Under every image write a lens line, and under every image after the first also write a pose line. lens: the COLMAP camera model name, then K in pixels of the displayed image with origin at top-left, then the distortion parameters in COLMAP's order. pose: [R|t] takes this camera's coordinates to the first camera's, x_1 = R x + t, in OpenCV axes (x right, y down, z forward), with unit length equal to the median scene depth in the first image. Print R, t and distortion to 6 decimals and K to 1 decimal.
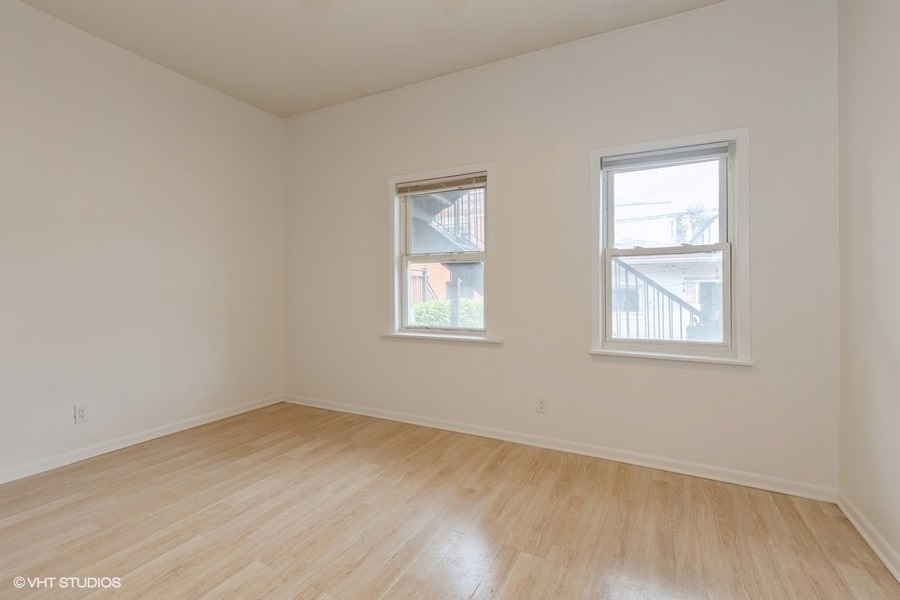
lens RADIAL K [[411.1, 0, 449.6], [0, 411.1, 295.0], [0, 0, 1]] dist [0.007917, -0.001197]
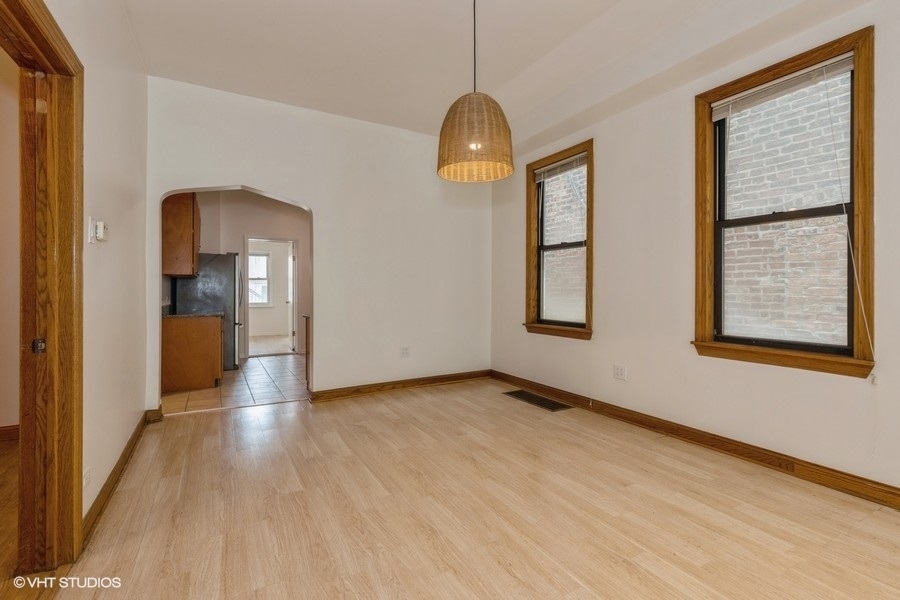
lens RADIAL K [[411.1, 0, 448.5], [0, 411.1, 294.7], [0, 0, 1]] dist [0.007917, -0.001197]
pose [[0.546094, -0.007675, 0.837689, -1.666763], [0.002085, 0.999967, 0.007803, 0.003747], [-0.837721, -0.002514, 0.546092, -2.568886]]
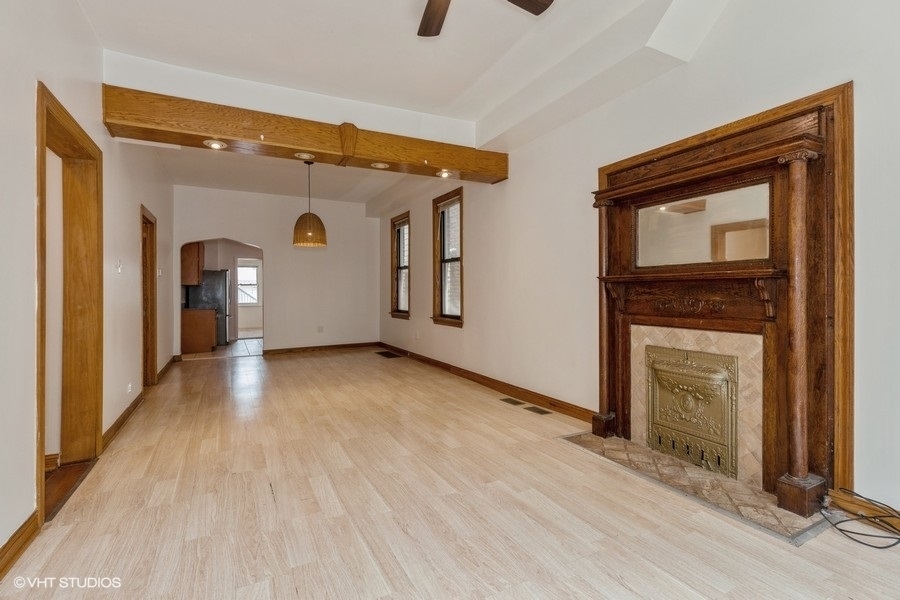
lens RADIAL K [[411.1, 0, 440.9], [0, 411.1, 292.9], [0, 0, 1]] dist [0.007917, -0.001197]
pose [[0.576843, -0.005866, 0.816834, -2.207840], [0.009152, 0.999958, 0.000718, 0.000618], [-0.816804, 0.007062, 0.576872, -3.836577]]
